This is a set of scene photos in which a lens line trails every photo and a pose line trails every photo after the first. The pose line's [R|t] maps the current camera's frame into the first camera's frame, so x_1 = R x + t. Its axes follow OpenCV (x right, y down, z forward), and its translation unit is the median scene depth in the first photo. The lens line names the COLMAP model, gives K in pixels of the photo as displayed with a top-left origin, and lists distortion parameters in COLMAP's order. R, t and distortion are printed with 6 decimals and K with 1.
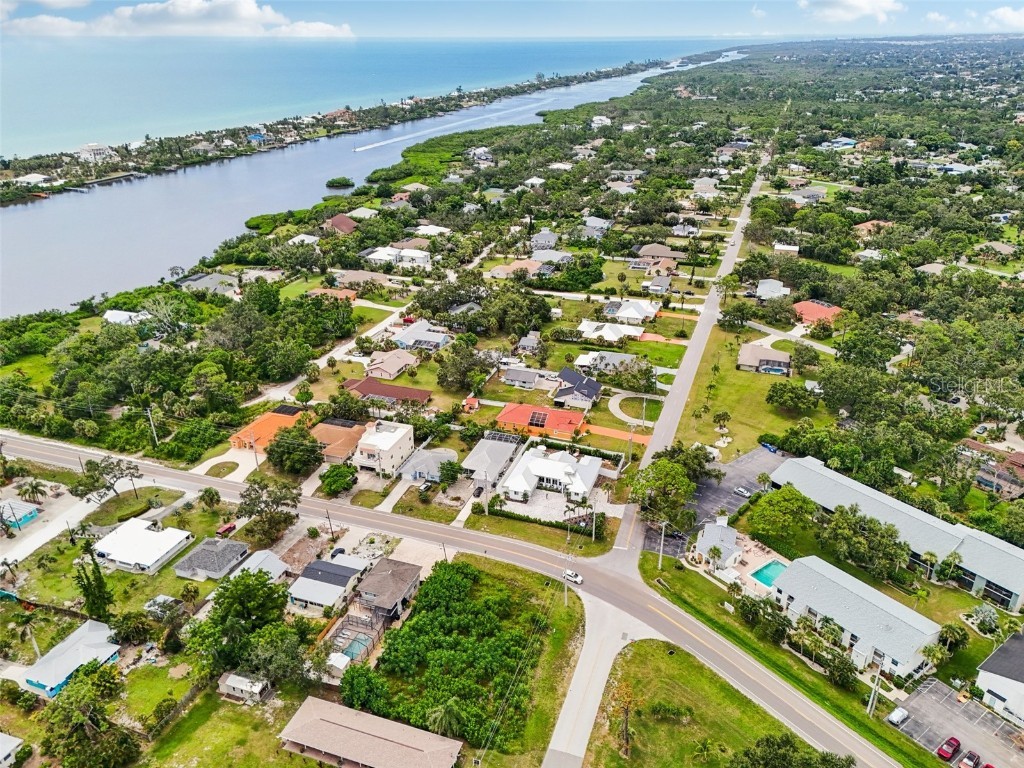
lens RADIAL K [[753.0, 0, 512.0], [0, 753.0, 384.0], [0, 0, 1]] dist [0.083201, -0.082061]
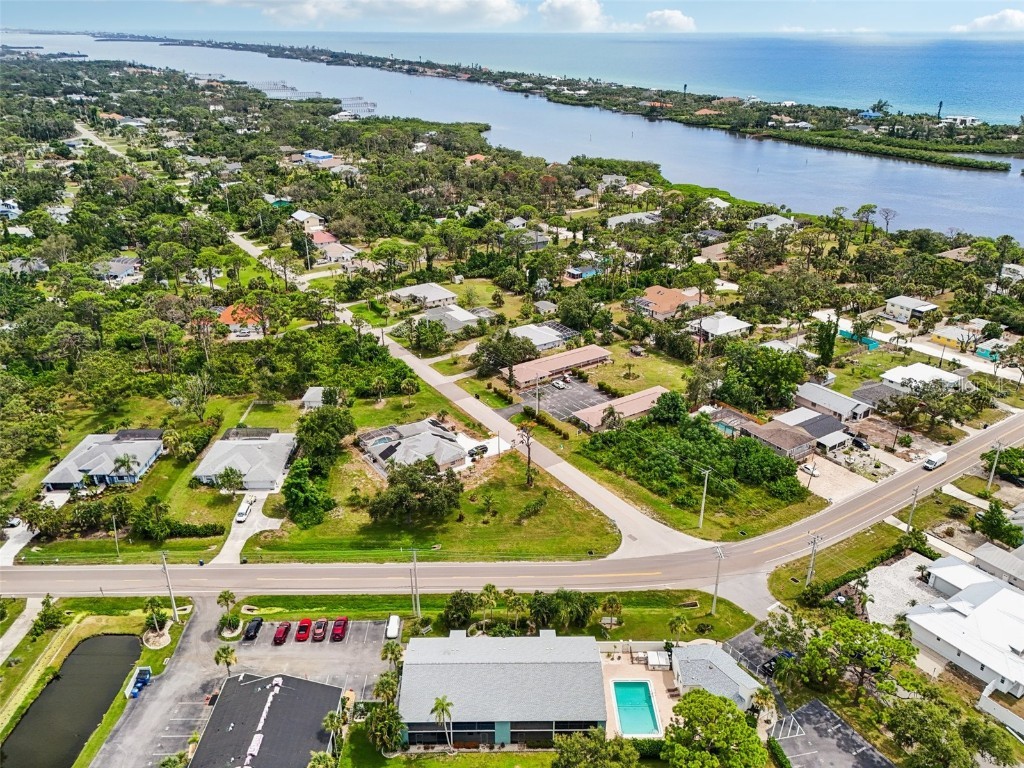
lens RADIAL K [[761.5, 0, 512.0], [0, 761.5, 384.0], [0, 0, 1]] dist [0.079841, -0.078064]
pose [[-0.597121, 0.336431, -0.728190, 0.421770], [-0.335569, 0.719777, 0.607713, -0.164888], [0.728588, 0.607236, -0.316898, 0.518014]]
